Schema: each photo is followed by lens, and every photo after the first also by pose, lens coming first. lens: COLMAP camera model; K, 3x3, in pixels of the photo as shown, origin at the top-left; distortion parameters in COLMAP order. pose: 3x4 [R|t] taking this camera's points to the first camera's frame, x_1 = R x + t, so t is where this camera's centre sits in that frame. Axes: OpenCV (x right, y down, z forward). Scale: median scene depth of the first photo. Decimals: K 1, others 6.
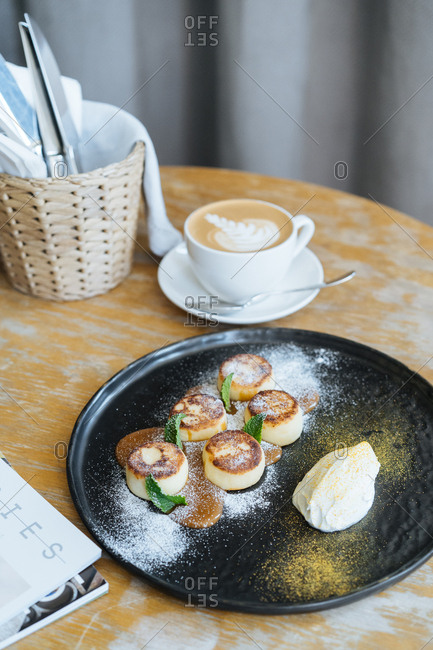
lens RADIAL K [[1082.7, 0, 216.5], [0, 1082.7, 325.0], [0, 0, 1]] dist [0.023059, 0.051067]
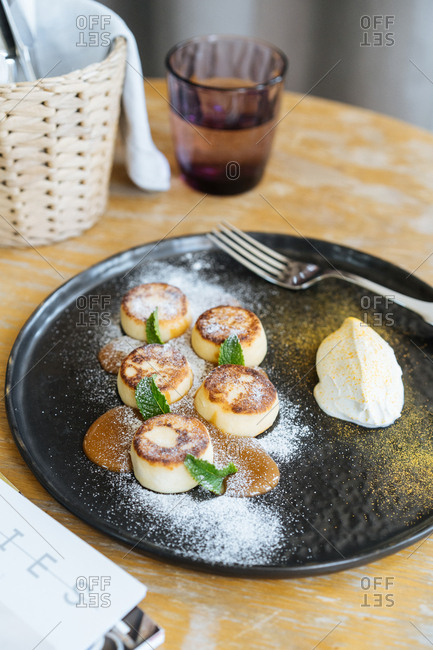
lens RADIAL K [[1082.7, 0, 216.5], [0, 1082.7, 325.0], [0, 0, 1]] dist [0.023059, 0.051067]
pose [[0.771088, -0.366470, 0.520695, -0.398893], [0.339640, 0.928440, 0.150478, -0.052821], [-0.538580, 0.060817, 0.840377, 0.345420]]
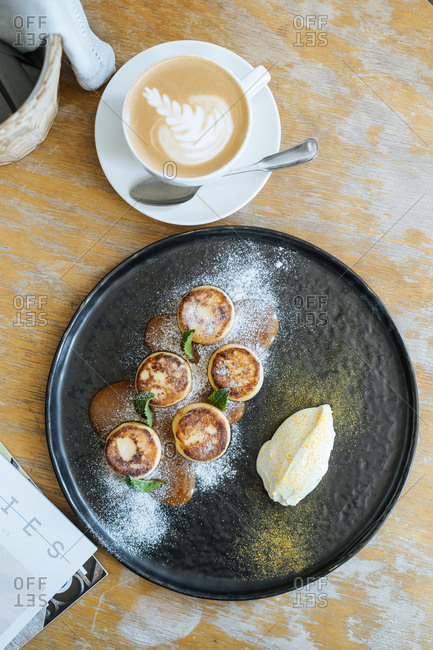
lens RADIAL K [[1082.7, 0, 216.5], [0, 1082.7, 325.0], [0, 0, 1]] dist [0.023059, 0.051067]
pose [[0.996122, -0.082934, 0.029376, 0.008002], [0.028915, 0.623918, 0.780954, -0.810574], [-0.083095, -0.777077, 0.623897, 0.414151]]
